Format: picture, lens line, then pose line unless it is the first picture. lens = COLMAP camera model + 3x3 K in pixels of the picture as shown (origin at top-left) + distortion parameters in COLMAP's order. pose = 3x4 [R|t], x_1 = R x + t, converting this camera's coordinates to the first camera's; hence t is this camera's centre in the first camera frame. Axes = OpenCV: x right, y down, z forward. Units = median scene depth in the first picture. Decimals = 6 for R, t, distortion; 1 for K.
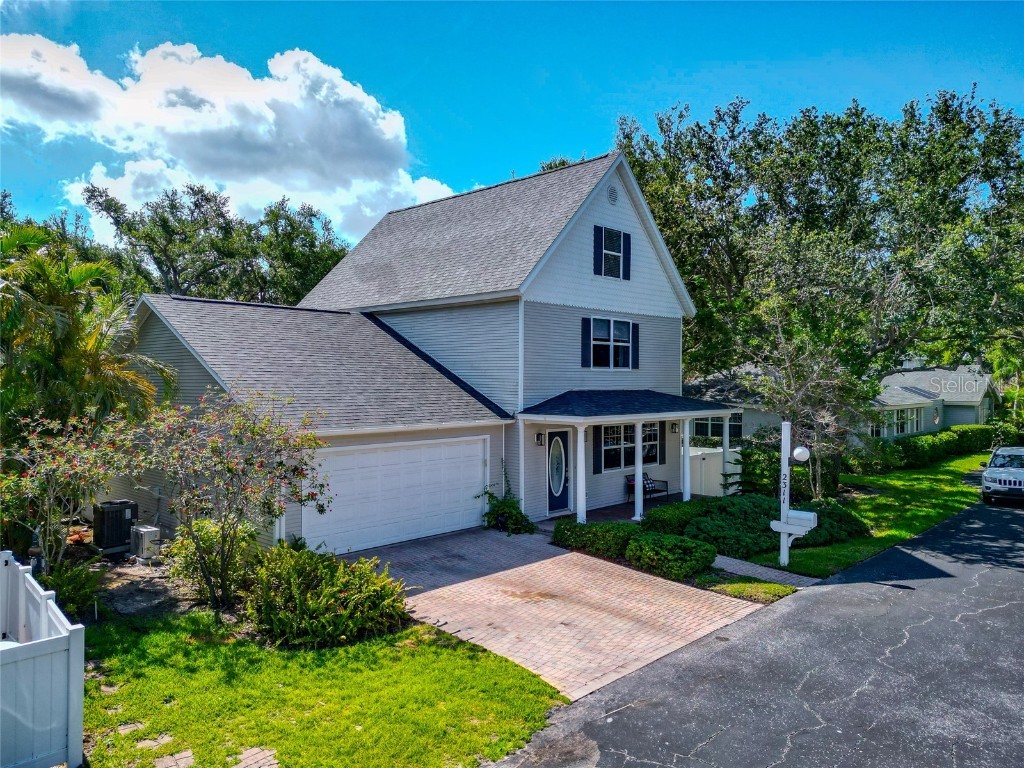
lens RADIAL K [[709.8, 0, 512.0], [0, 709.8, 384.0], [0, 0, 1]] dist [0.056416, -0.060630]
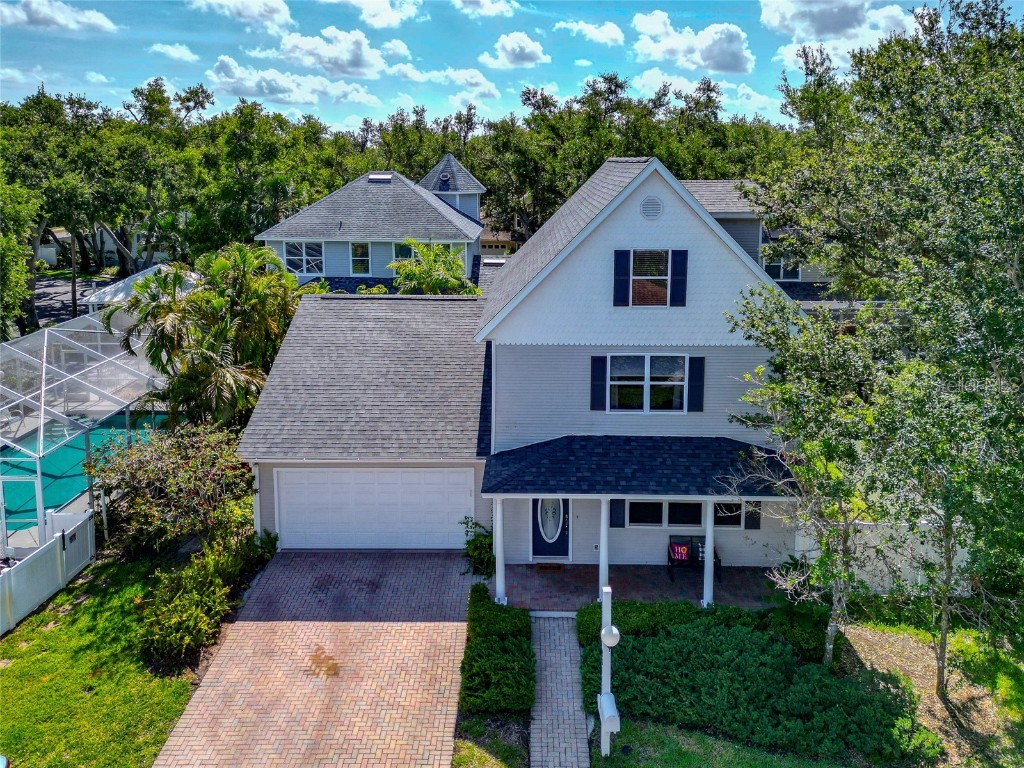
lens RADIAL K [[751.6, 0, 530.5], [0, 751.6, 256.9], [0, 0, 1]] dist [0.055616, -0.037499]
pose [[0.689310, 0.089432, -0.718925, 0.736922], [-0.004444, 0.992855, 0.119247, -0.340248], [0.724453, -0.079003, 0.684782, 0.312907]]
